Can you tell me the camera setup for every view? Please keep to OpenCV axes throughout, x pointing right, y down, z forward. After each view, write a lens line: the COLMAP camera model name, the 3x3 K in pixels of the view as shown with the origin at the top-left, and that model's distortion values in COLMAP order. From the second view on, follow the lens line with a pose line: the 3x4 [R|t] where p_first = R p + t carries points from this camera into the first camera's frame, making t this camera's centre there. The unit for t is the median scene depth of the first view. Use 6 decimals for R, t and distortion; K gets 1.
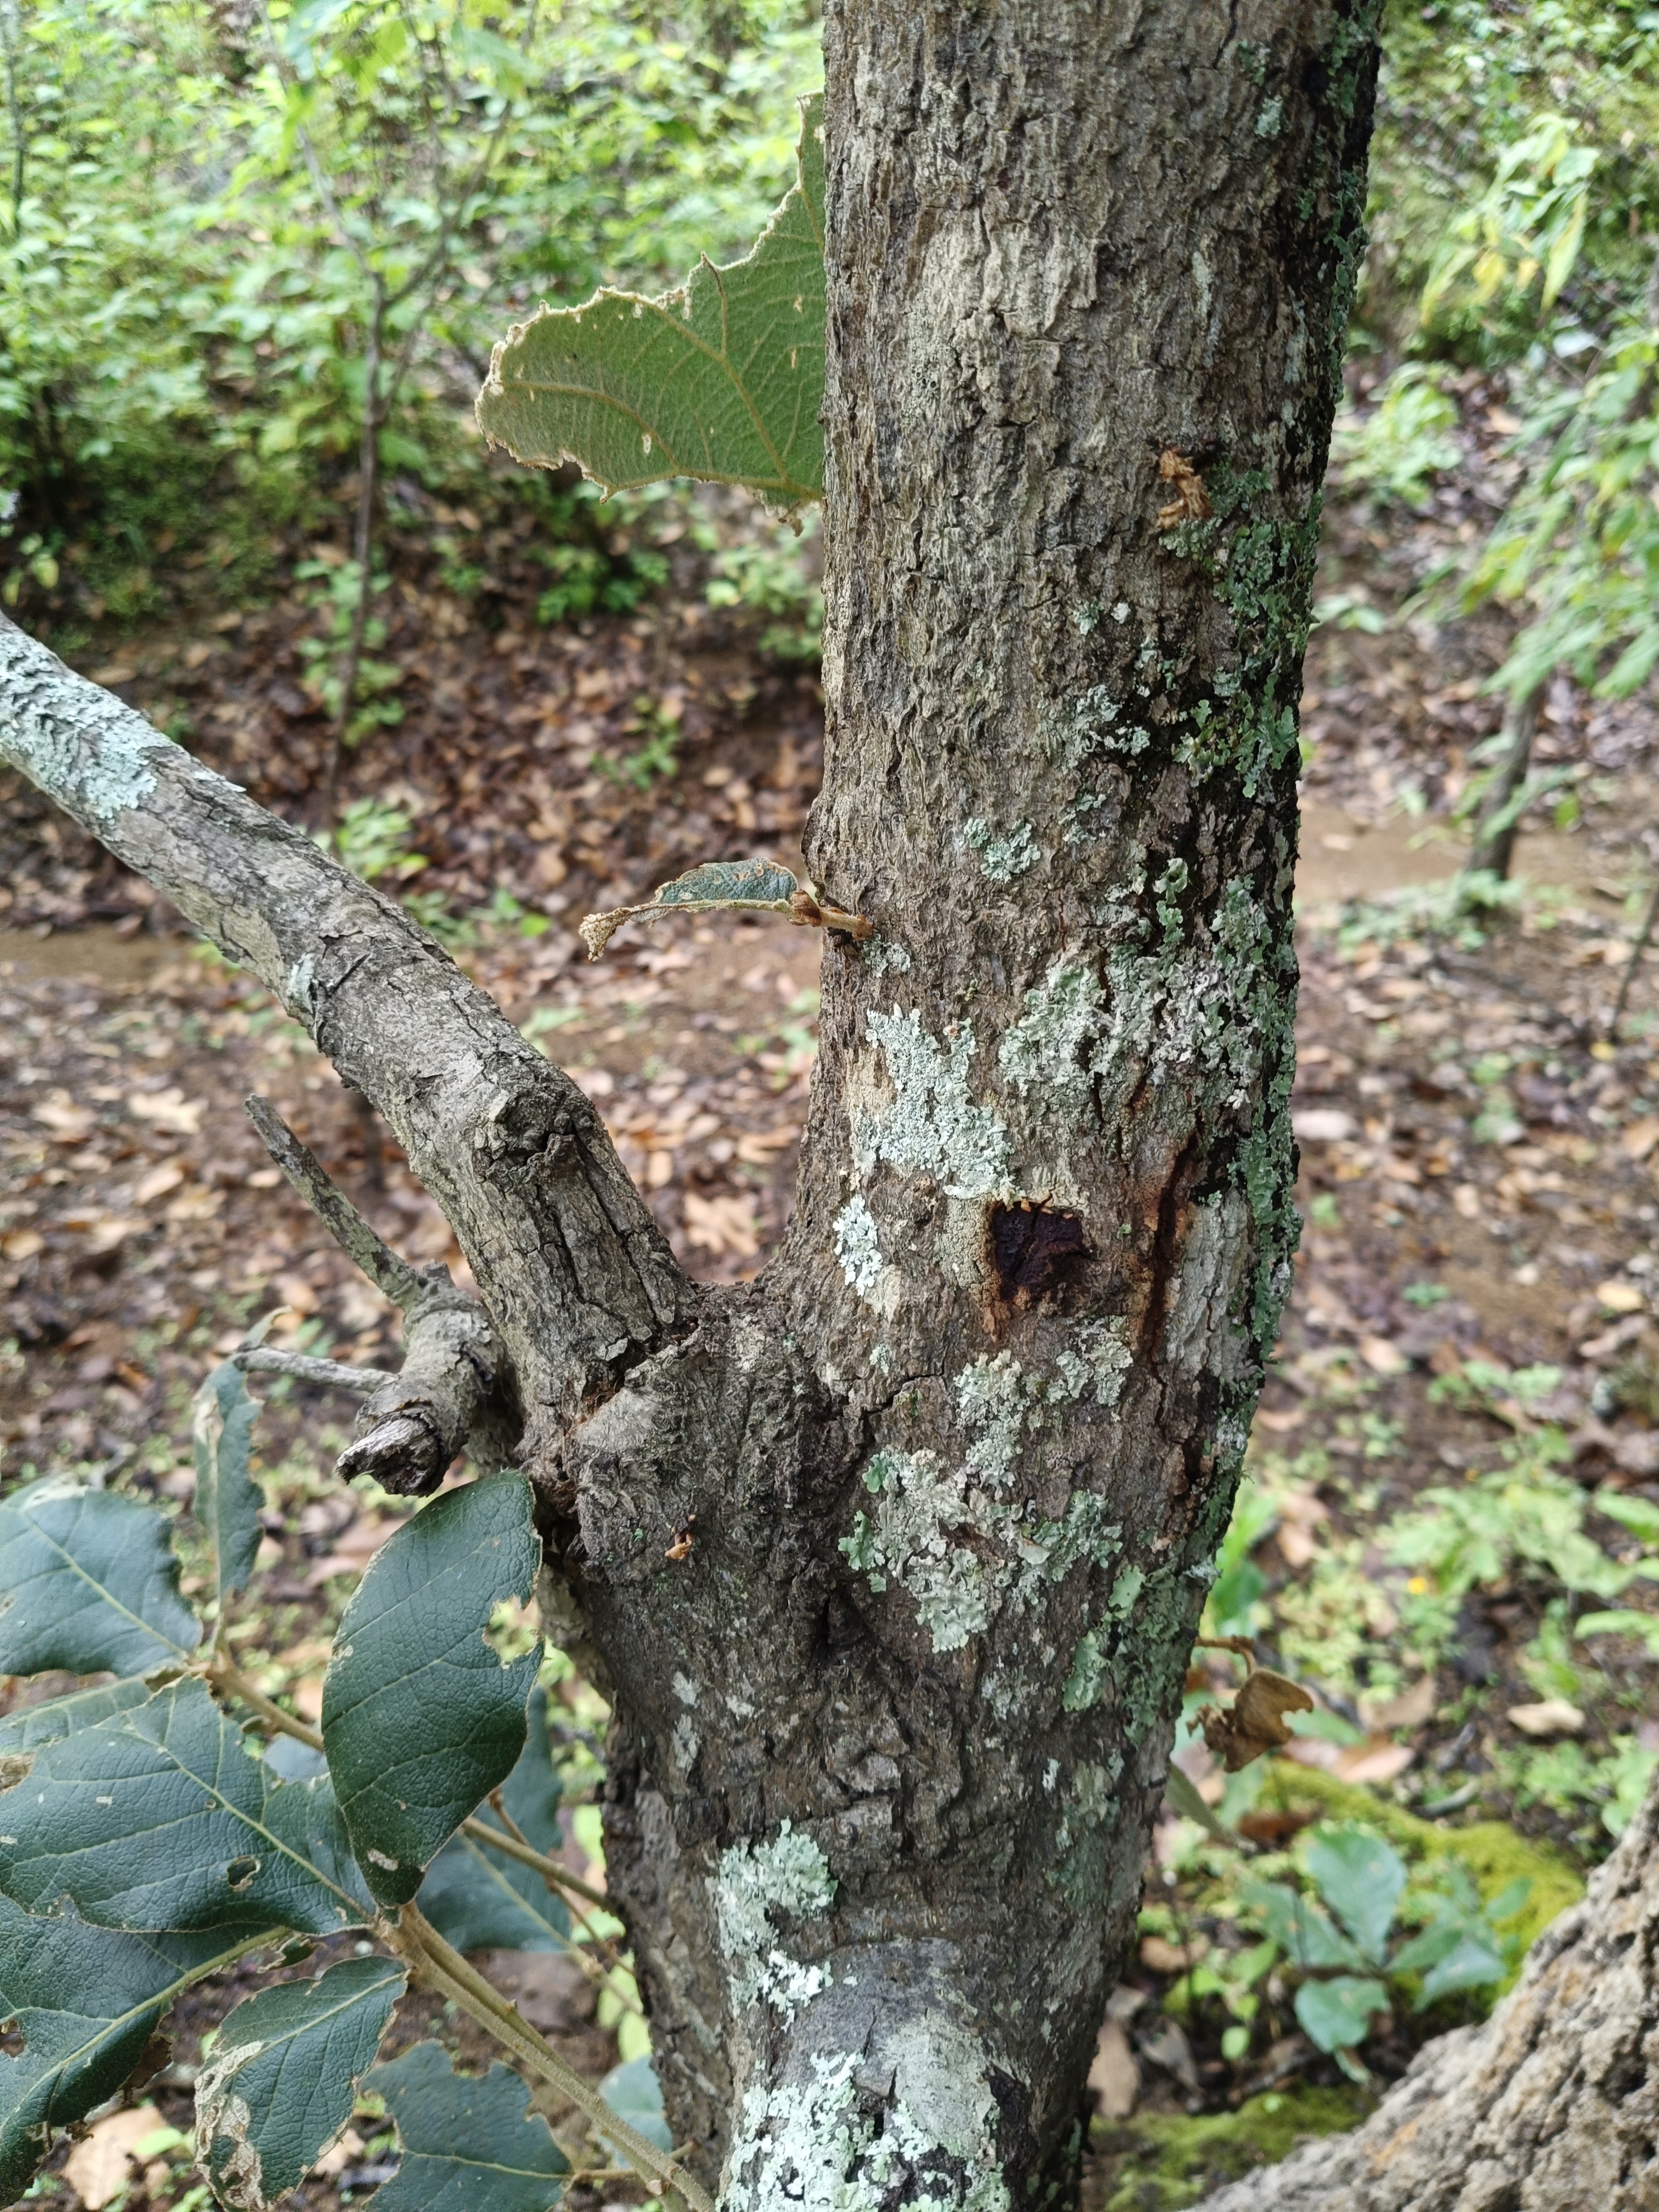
lens RADIAL K [[1672.3, 0, 829.5], [0, 1672.3, 1106.0], [0, 0, 1]] dist [-0.040771, -0.000515]
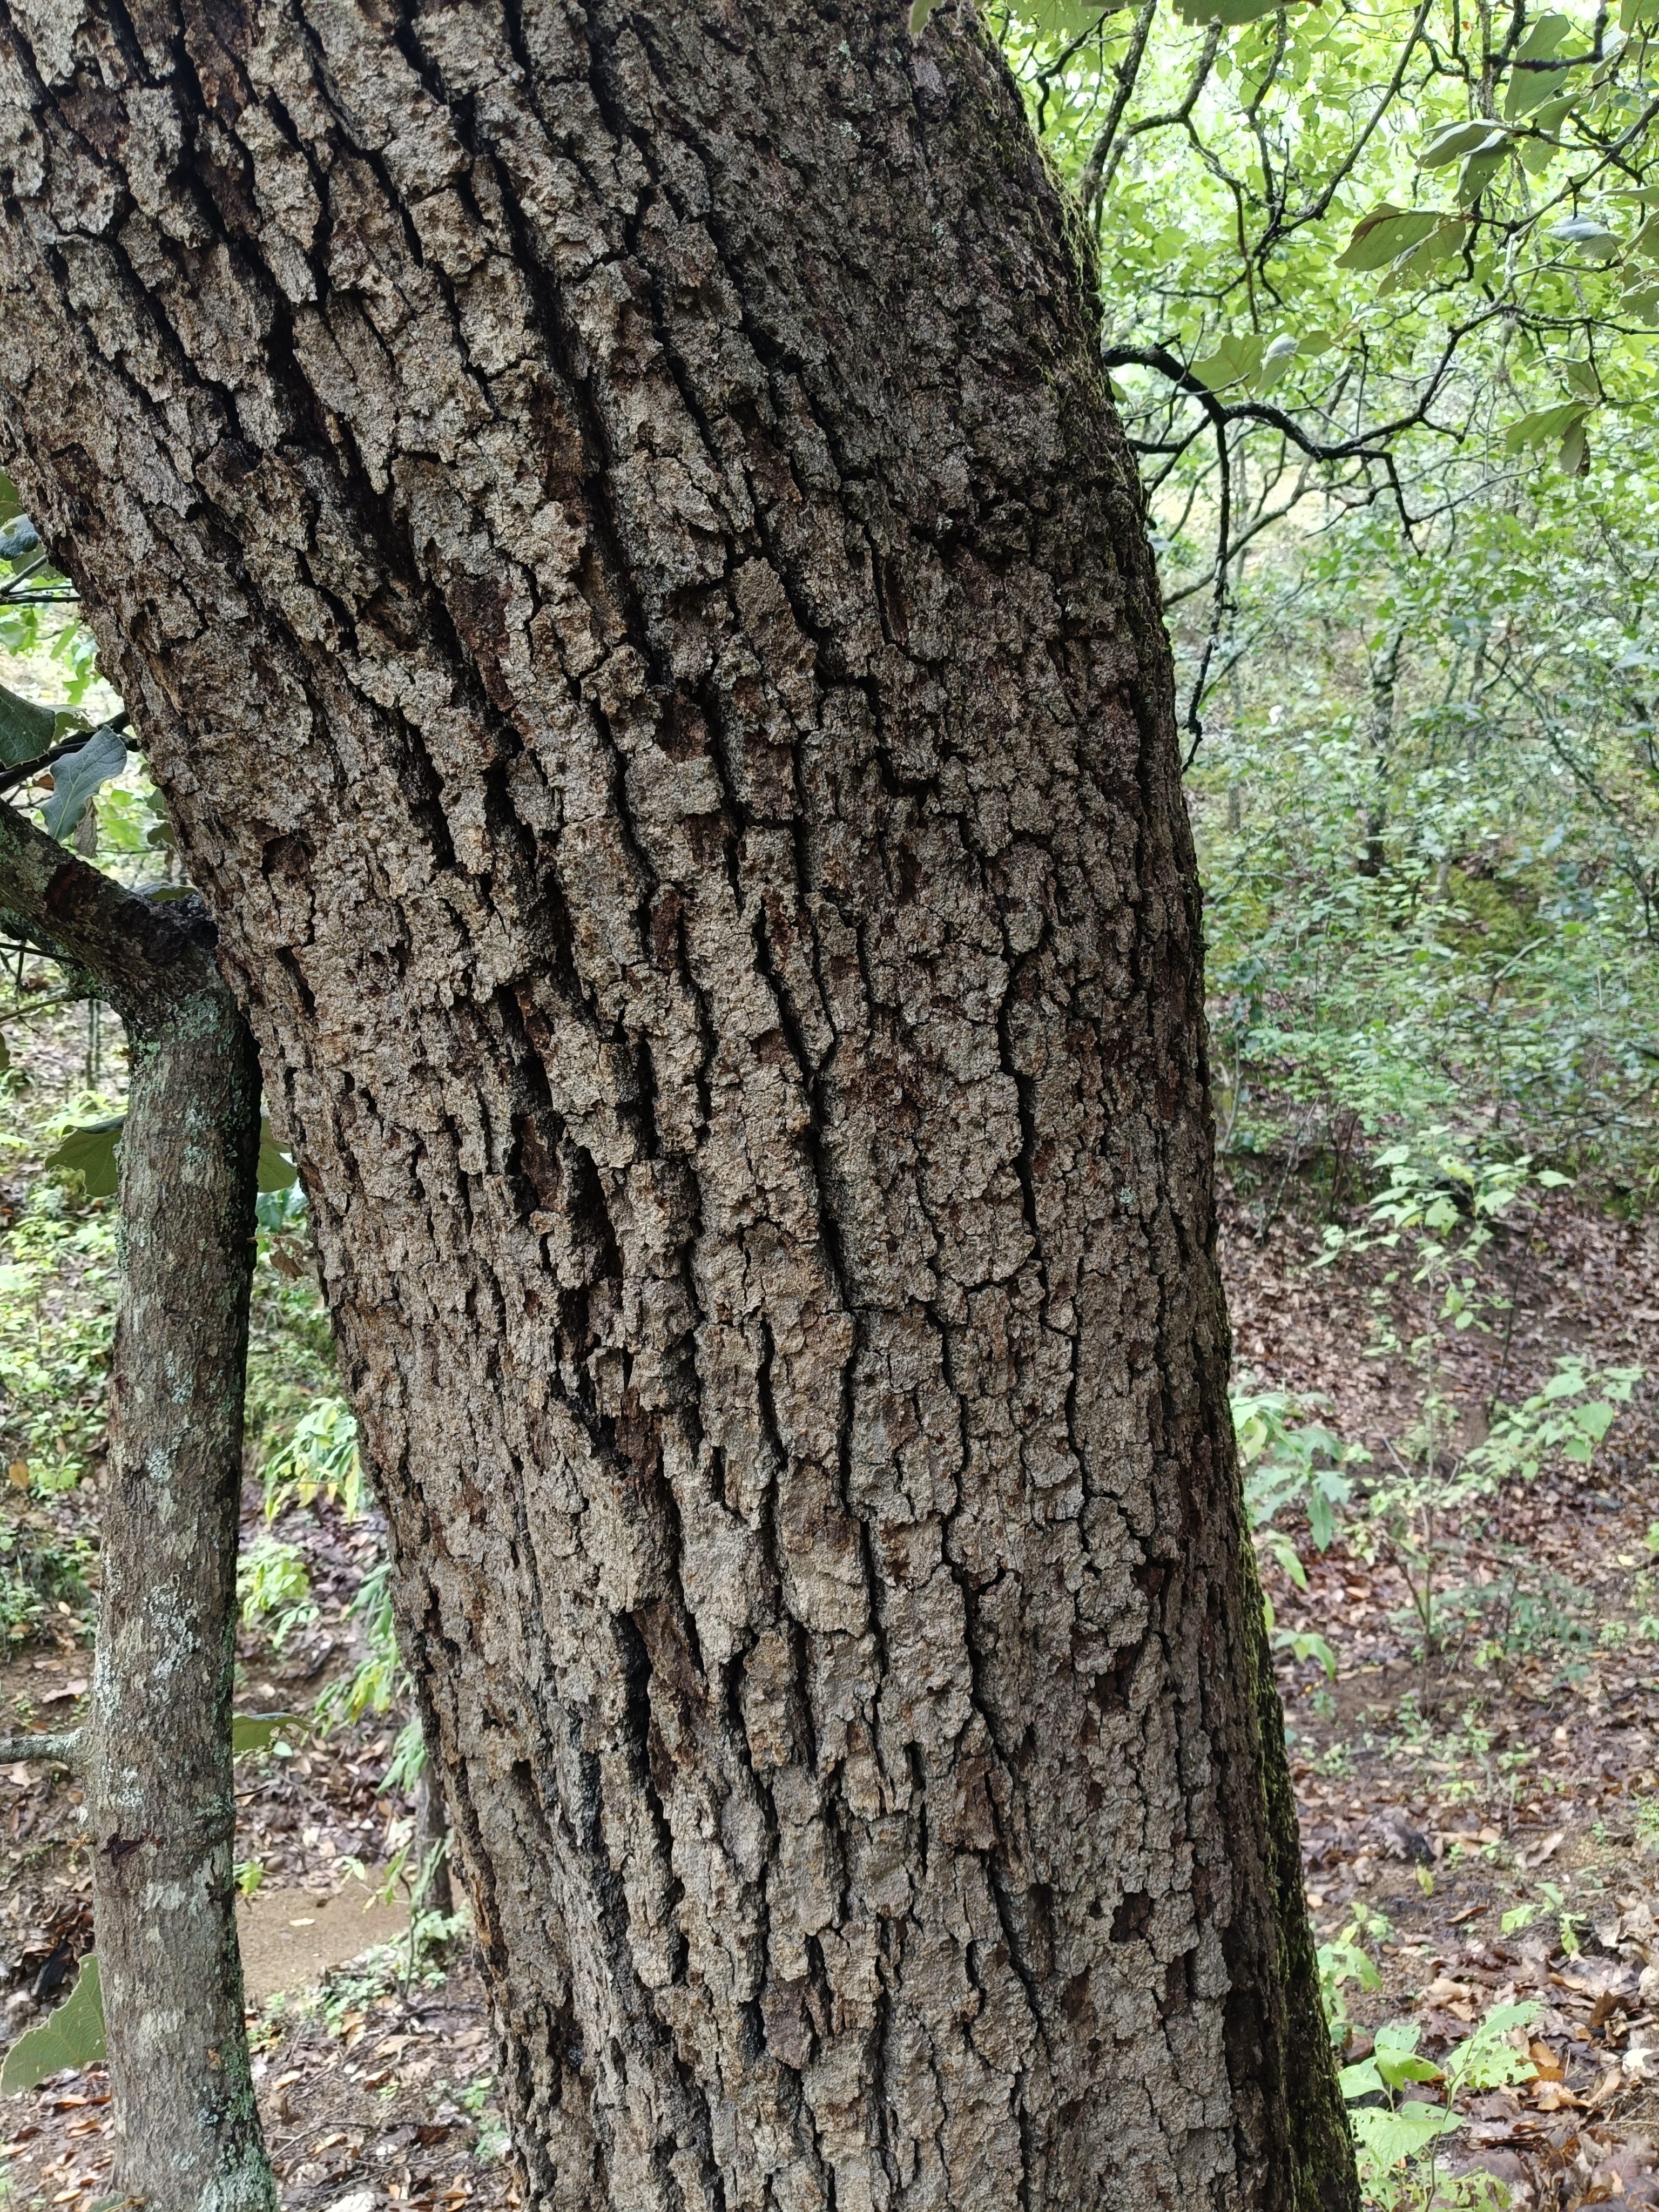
lens RADIAL K [[1672.3, 0, 829.5], [0, 1672.3, 1106.0], [0, 0, 1]] dist [-0.040771, -0.000515]
pose [[0.795911, -0.047181, 0.603573, -0.059892], [0.377281, 0.818355, -0.433537, 0.003375], [-0.473482, 0.572773, 0.669138, -0.248105]]
